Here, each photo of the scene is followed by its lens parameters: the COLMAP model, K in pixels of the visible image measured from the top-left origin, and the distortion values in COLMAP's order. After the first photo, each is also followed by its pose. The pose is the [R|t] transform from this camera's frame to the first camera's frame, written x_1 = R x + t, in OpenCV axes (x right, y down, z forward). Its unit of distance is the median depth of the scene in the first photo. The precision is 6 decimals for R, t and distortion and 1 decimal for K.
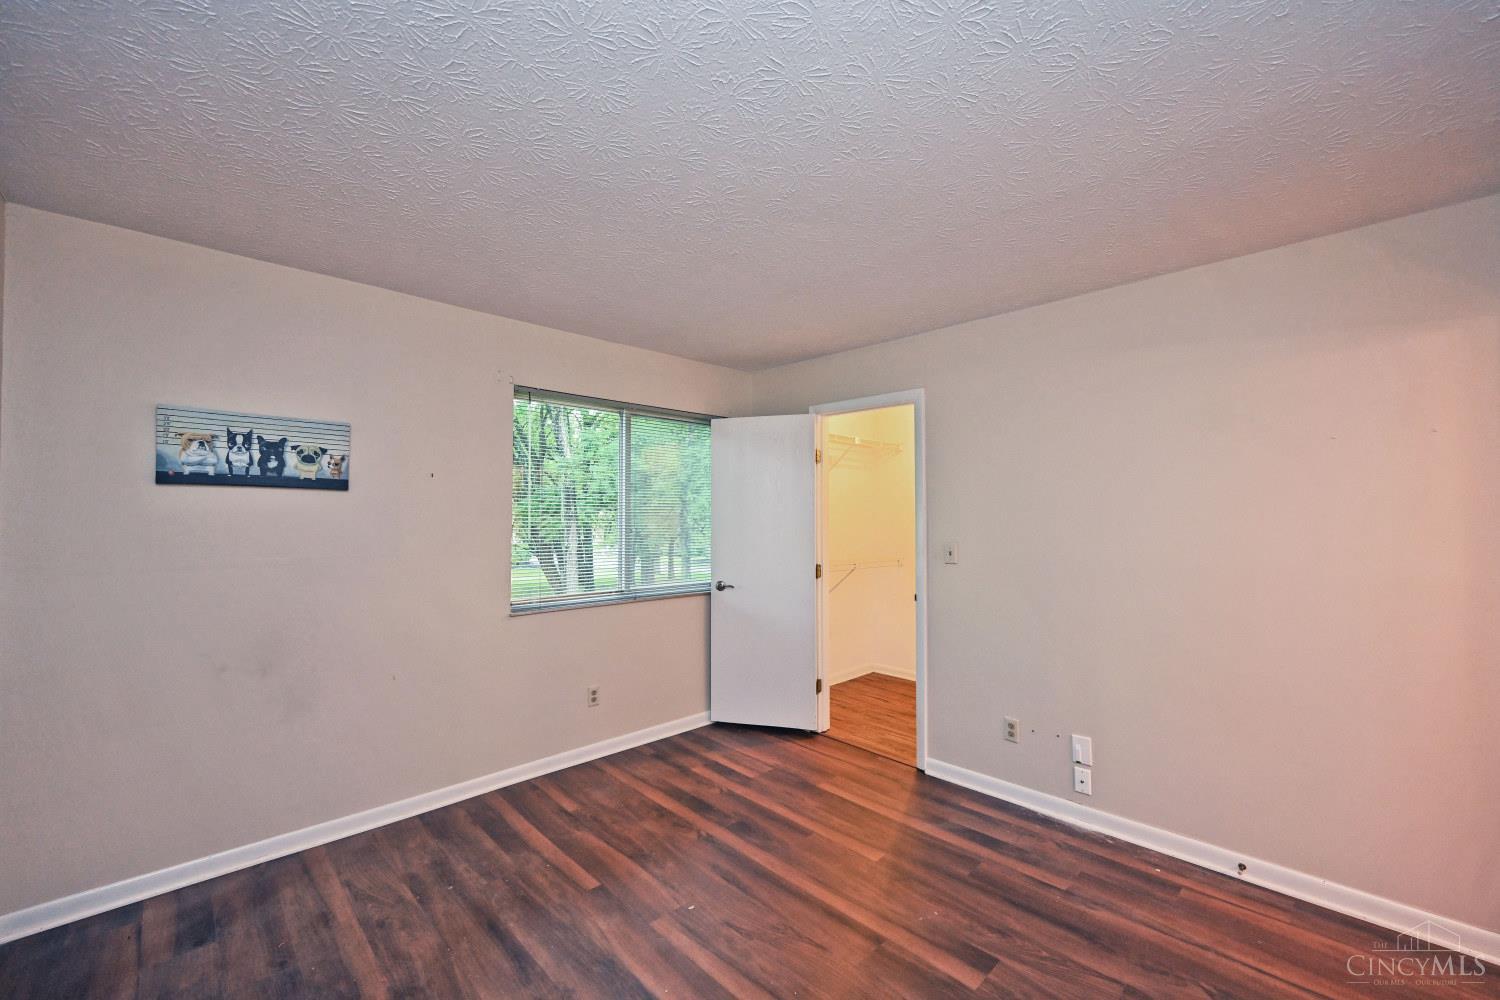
lens RADIAL K [[597.7, 0, 752.2], [0, 597.7, 507.9], [0, 0, 1]] dist [-0.001611, -0.000012]
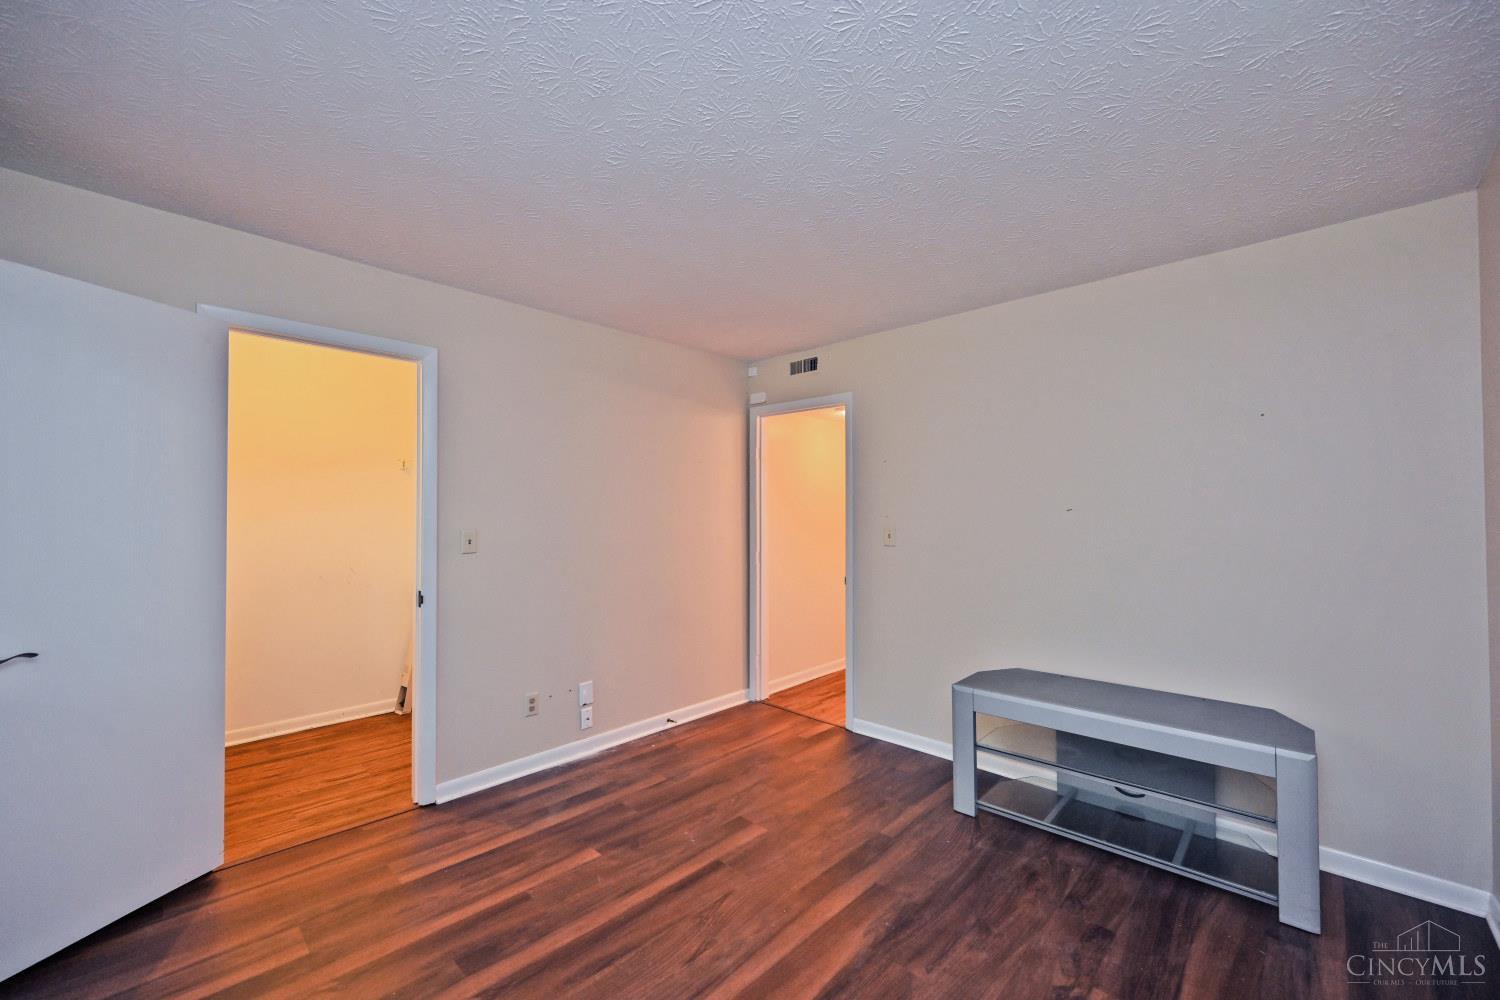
lens RADIAL K [[597.7, 0, 752.2], [0, 597.7, 507.9], [0, 0, 1]] dist [-0.001611, -0.000012]
pose [[-0.026504, 0.004726, 0.999638, -0.734467], [-0.014930, 0.999875, -0.005123, 0.027657], [-0.999537, -0.015060, -0.026430, 0.749367]]
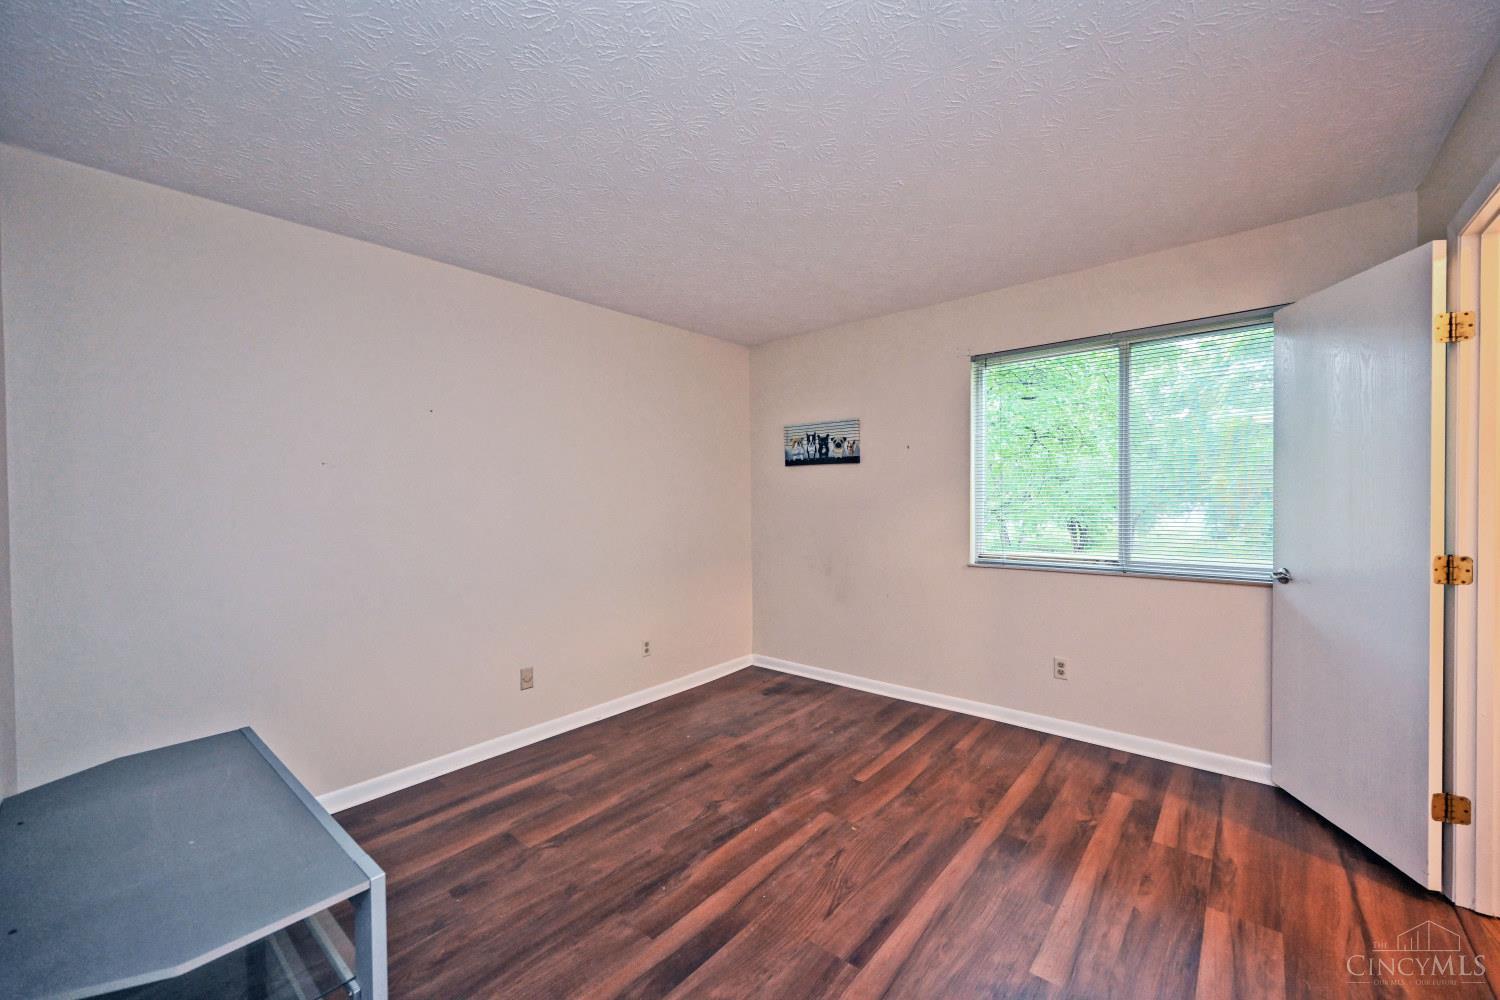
lens RADIAL K [[589.7, 0, 769.8], [0, 589.7, 501.3], [0, 0, 1]] dist [-0.001046, -0.000149]
pose [[0.106427, 0.007772, -0.994290, 0.788669], [0.031838, 0.999430, 0.011220, 0.043579], [0.993811, -0.032851, 0.106119, 0.622876]]
